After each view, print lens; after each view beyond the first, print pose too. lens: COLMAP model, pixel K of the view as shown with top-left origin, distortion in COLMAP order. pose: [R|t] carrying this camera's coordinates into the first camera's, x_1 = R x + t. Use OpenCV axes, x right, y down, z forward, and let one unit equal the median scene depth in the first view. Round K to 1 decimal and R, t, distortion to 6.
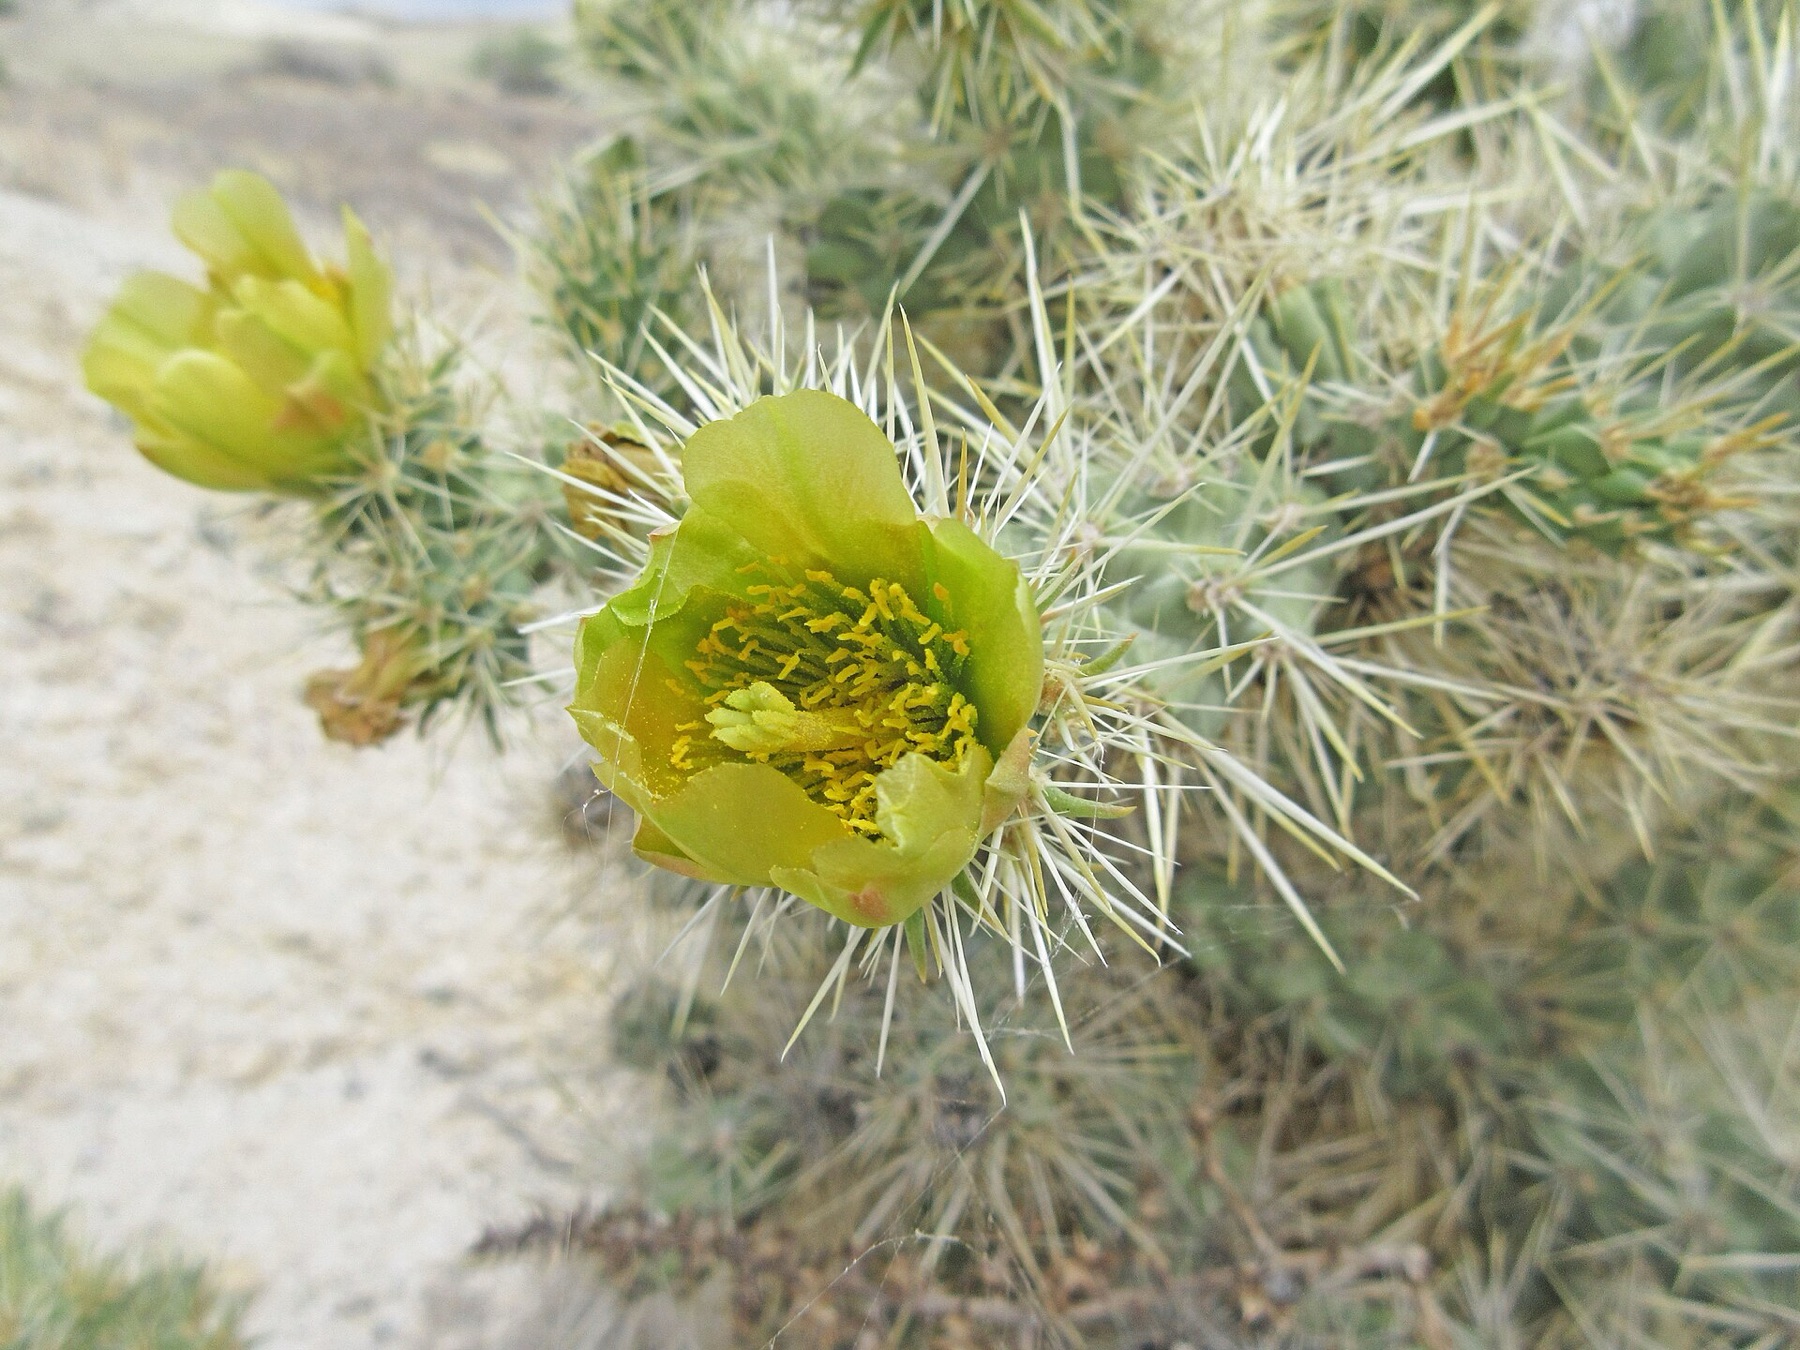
lens RADIAL K [[1363.7, 0, 900.0], [0, 1363.7, 675.0], [0, 0, 1]] dist [0.000818, -0.000080]
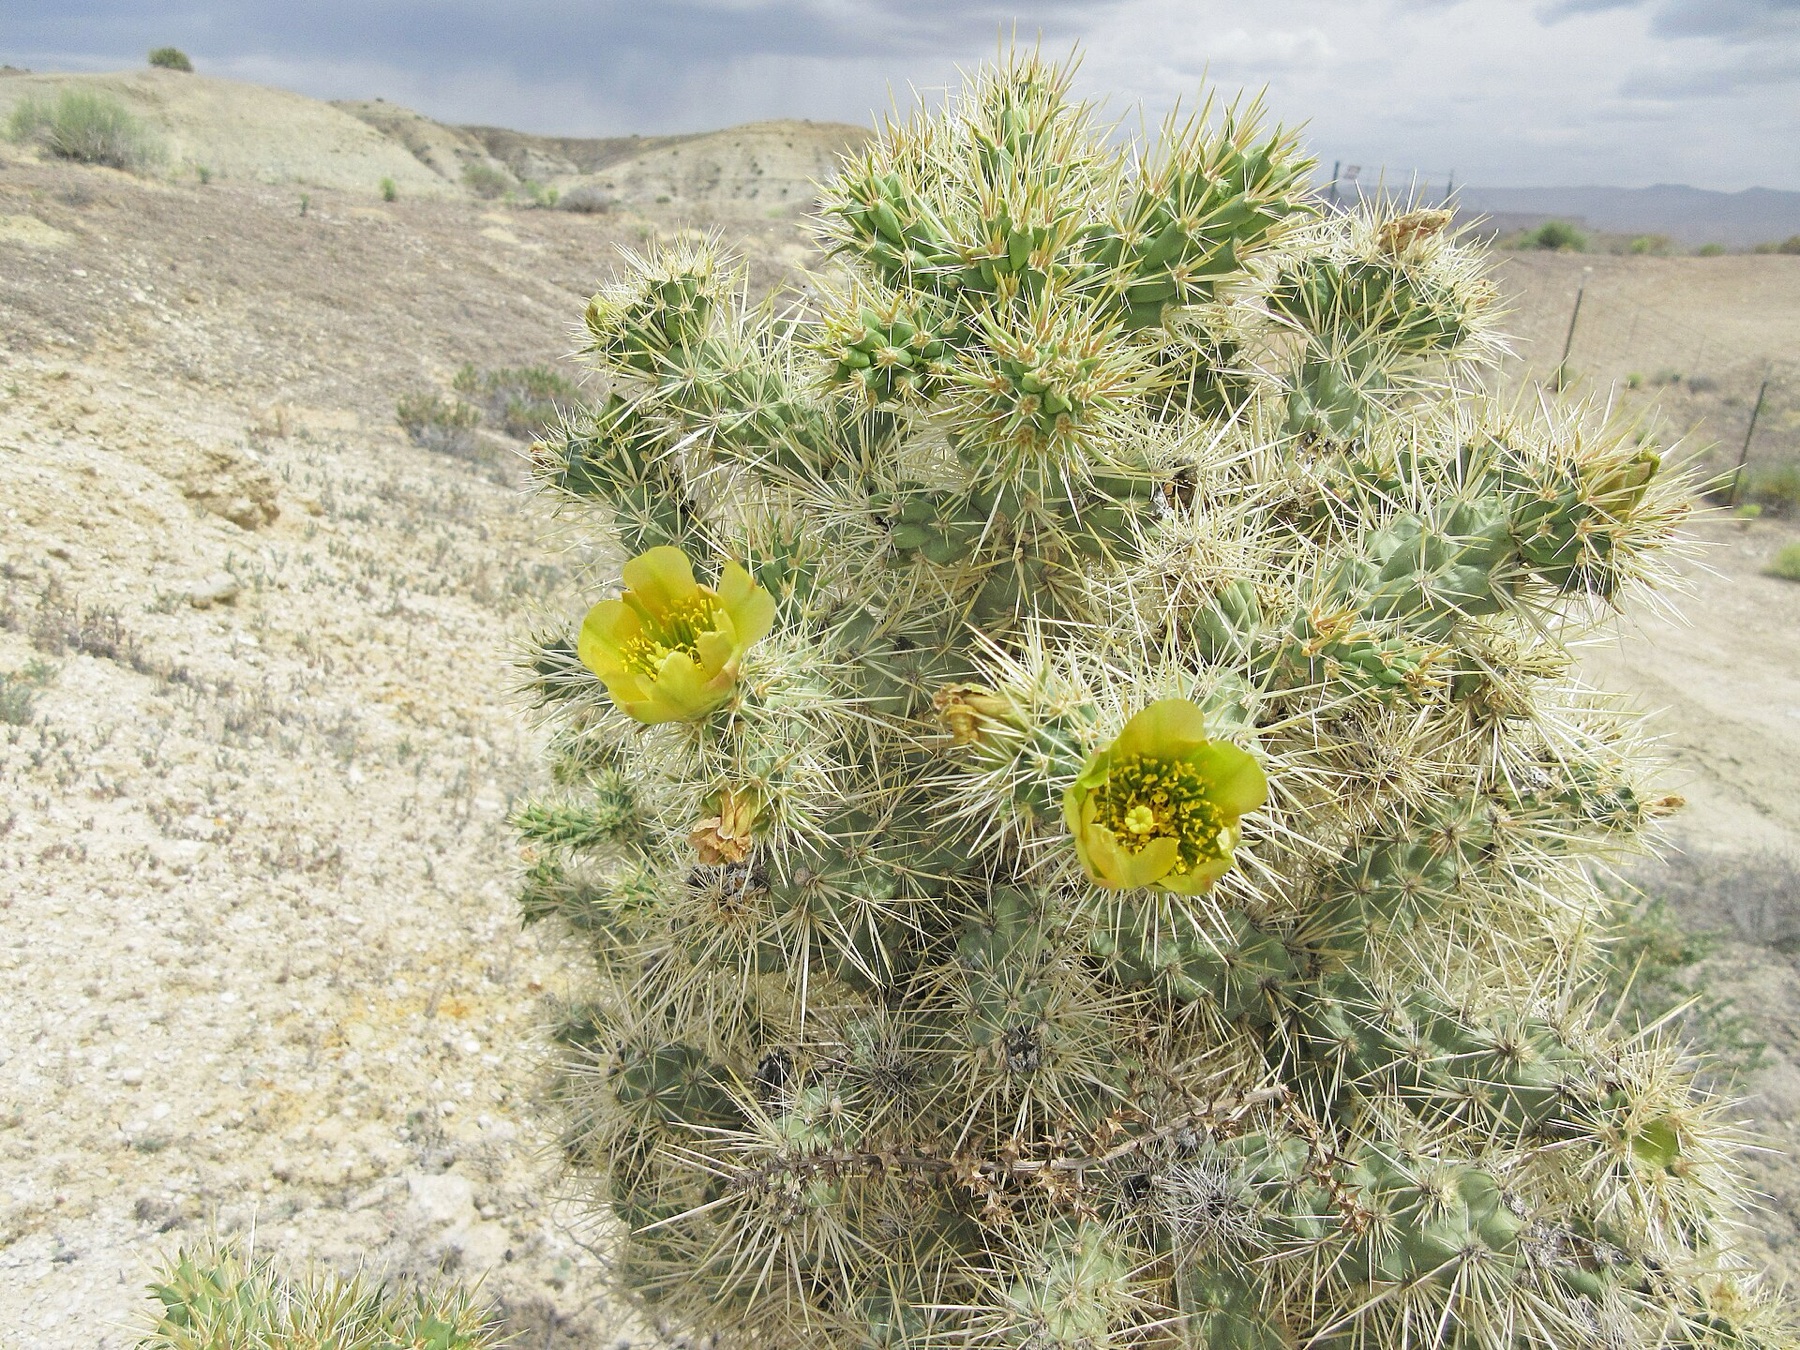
lens RADIAL K [[1363.7, 0, 900.0], [0, 1363.7, 675.0], [0, 0, 1]] dist [0.000818, -0.000080]
pose [[0.961795, -0.074100, 0.263553, -0.439354], [0.086694, 0.995567, -0.036464, -0.067902], [-0.259683, 0.057920, 0.963955, -0.500976]]
